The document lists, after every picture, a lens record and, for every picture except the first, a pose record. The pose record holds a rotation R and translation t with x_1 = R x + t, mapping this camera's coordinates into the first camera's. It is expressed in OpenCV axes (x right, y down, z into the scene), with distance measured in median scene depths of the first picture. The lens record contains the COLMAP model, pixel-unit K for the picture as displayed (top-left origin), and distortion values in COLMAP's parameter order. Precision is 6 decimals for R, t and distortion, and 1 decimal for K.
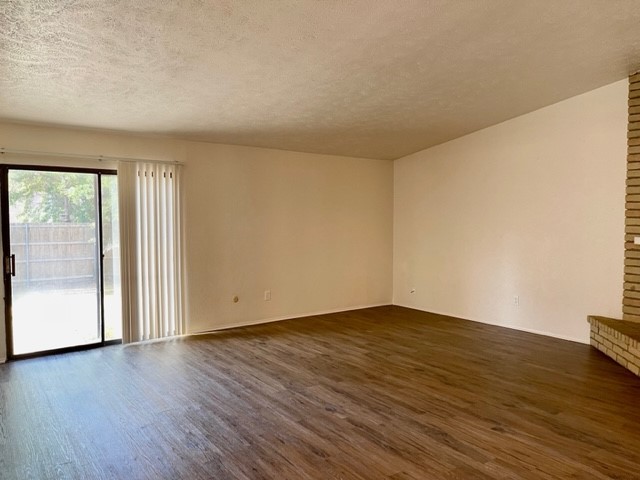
lens RADIAL K [[489.4, 0, 328.3], [0, 489.4, 239.1], [0, 0, 1]] dist [0.046690, -0.000052]
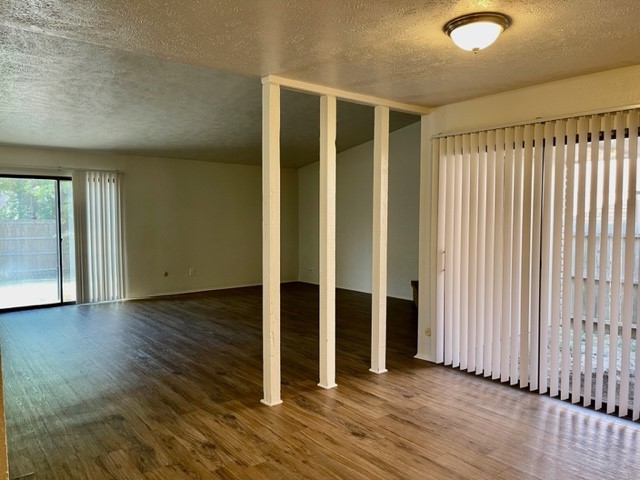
lens RADIAL K [[489.4, 0, 328.3], [0, 489.4, 239.1], [0, 0, 1]] dist [0.046690, -0.000052]
pose [[0.998645, -0.001768, 0.052009, 0.204561], [0.001692, 0.999997, 0.001502, 0.030579], [-0.052012, -0.001412, 0.998645, -0.399039]]
